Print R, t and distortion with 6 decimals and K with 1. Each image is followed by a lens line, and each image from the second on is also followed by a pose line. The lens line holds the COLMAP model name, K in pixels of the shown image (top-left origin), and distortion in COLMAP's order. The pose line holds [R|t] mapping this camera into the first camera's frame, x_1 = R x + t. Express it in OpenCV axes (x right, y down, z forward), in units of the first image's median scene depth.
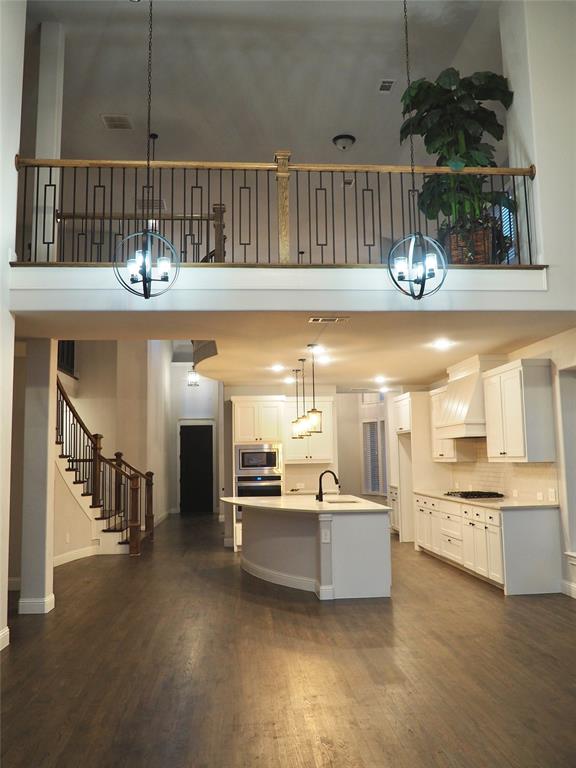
lens RADIAL K [[648.1, 0, 285.9], [0, 648.1, 383.3], [0, 0, 1]] dist [-0.060023, 0.002728]
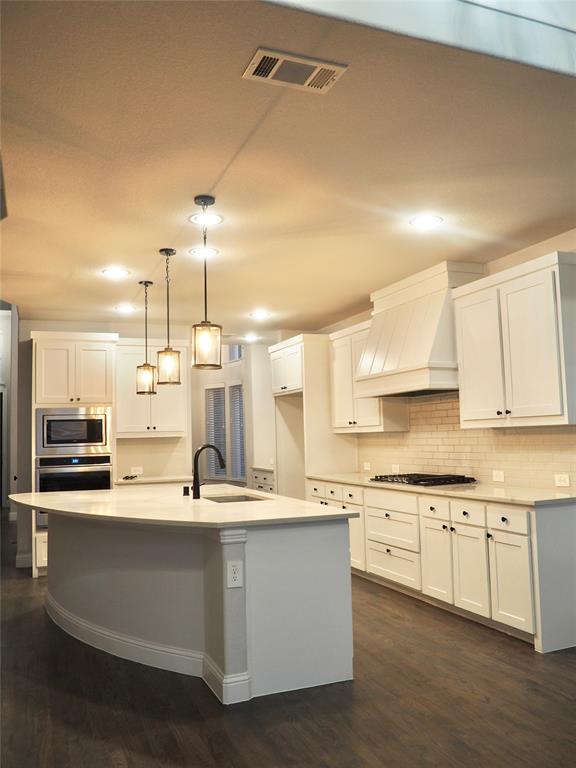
lens RADIAL K [[648.1, 0, 290.4], [0, 648.1, 382.5], [0, 0, 1]] dist [-0.060023, 0.002728]
pose [[0.953675, 0.017364, 0.300338, -0.033874], [-0.025242, 0.999431, 0.022369, 0.055847], [-0.299779, -0.028914, 0.953570, 0.370164]]
